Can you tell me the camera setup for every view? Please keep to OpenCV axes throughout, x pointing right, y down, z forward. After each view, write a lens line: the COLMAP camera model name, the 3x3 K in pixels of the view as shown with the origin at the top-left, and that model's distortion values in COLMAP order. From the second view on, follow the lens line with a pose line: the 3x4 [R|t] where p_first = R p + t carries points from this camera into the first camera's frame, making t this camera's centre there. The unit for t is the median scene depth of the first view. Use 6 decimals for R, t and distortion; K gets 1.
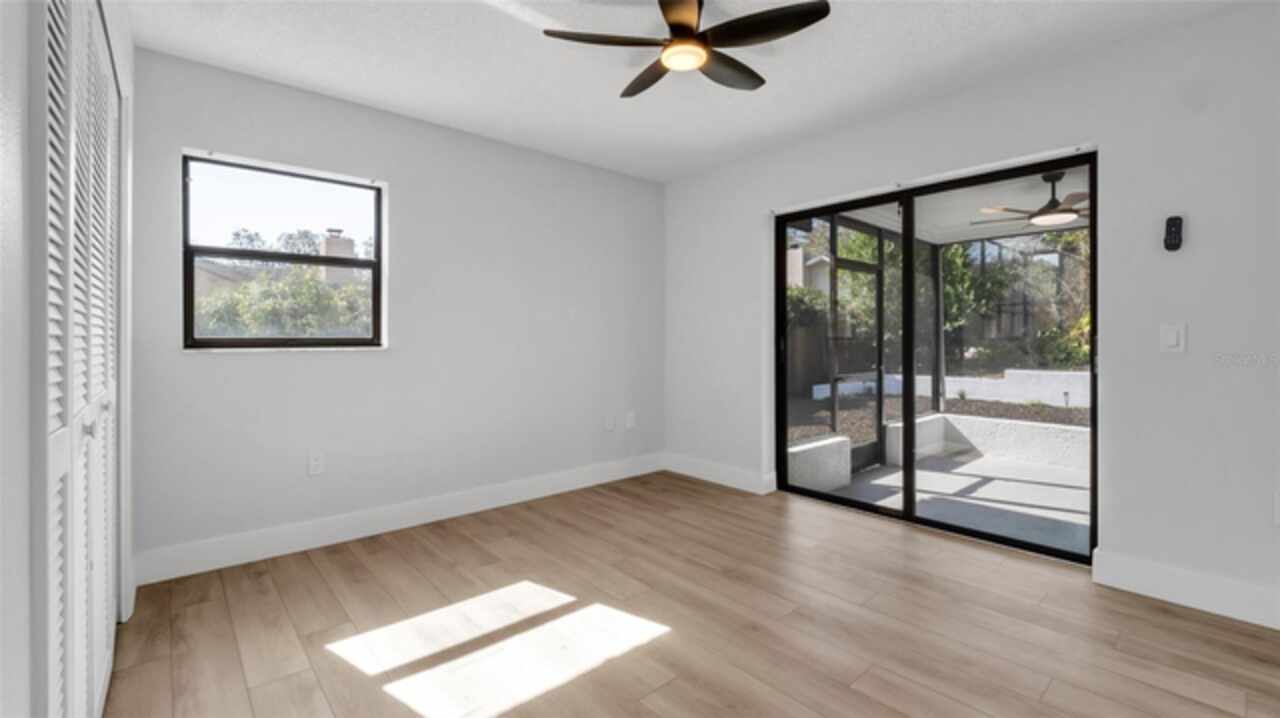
lens RADIAL K [[535.4, 0, 640.3], [0, 535.4, 350.5], [0, 0, 1]] dist [0.000343, -0.000038]
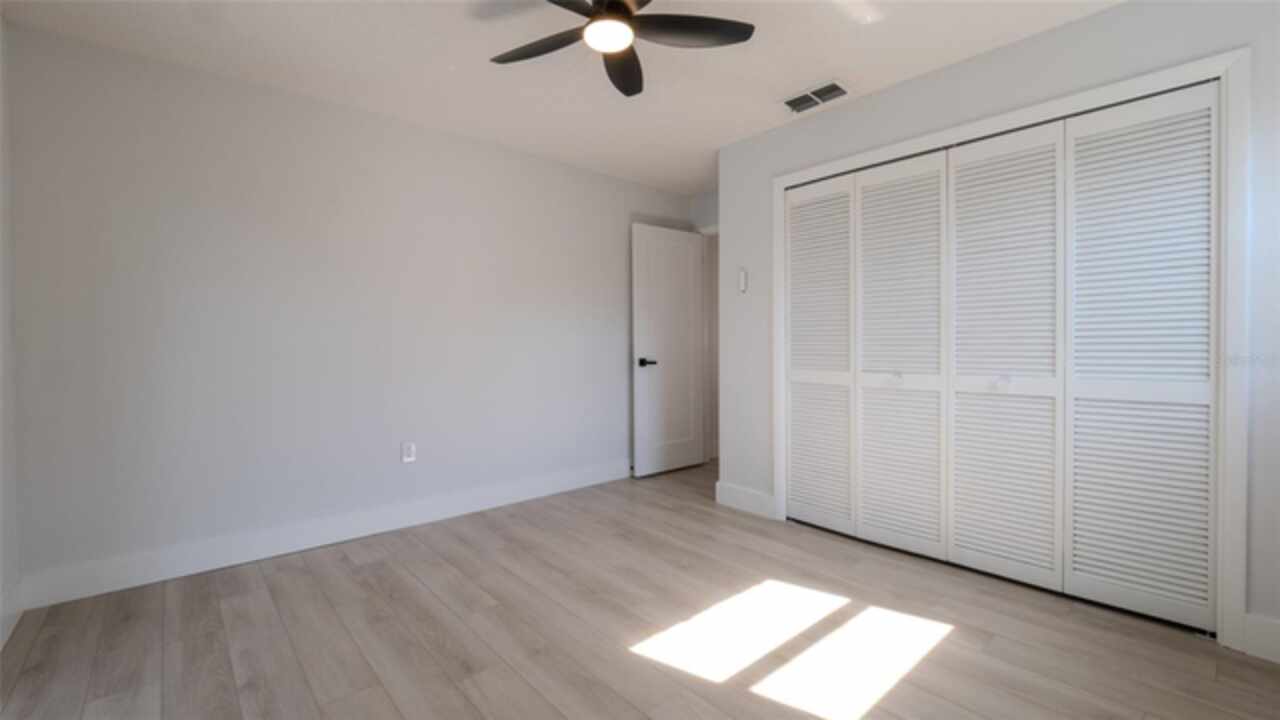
lens RADIAL K [[535.4, 0, 640.3], [0, 535.4, 351.5], [0, 0, 1]] dist [0.000343, -0.000038]
pose [[-0.999811, 0.005304, 0.018684, 0.013050], [0.005799, 0.999631, 0.026548, -0.027341], [-0.018536, 0.026652, -0.999473, 2.097637]]
